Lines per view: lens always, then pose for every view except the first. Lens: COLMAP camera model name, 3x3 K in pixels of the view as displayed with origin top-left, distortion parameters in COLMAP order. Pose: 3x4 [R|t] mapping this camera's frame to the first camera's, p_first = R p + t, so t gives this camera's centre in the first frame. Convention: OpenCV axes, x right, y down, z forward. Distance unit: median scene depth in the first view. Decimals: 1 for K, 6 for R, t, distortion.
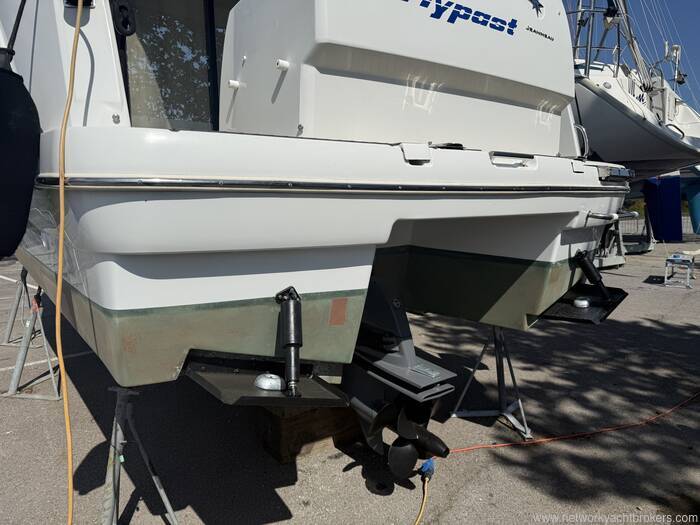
lens RADIAL K [[489.5, 0, 350.1], [0, 489.5, 259.3], [0, 0, 1]] dist [0.125609, -0.152713]
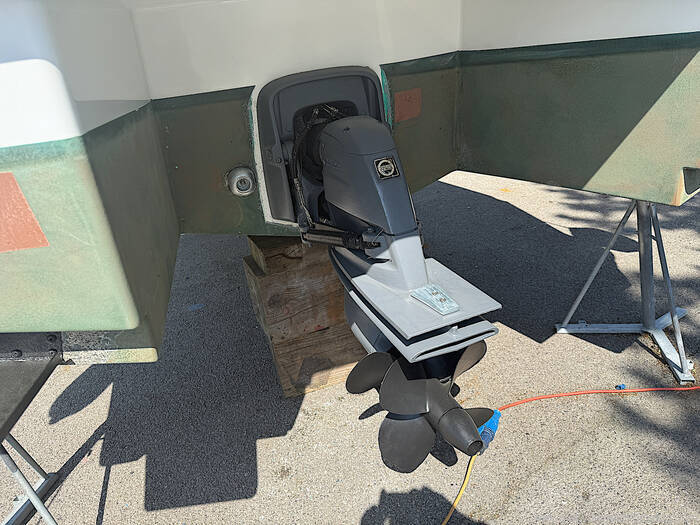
lens RADIAL K [[489.5, 0, 350.1], [0, 489.5, 259.3], [0, 0, 1]] dist [0.125609, -0.152713]
pose [[0.949360, -0.011999, -0.313960, 0.184288], [0.095583, 0.962936, 0.252225, 0.040902], [0.299297, -0.269461, 0.915321, 0.418175]]
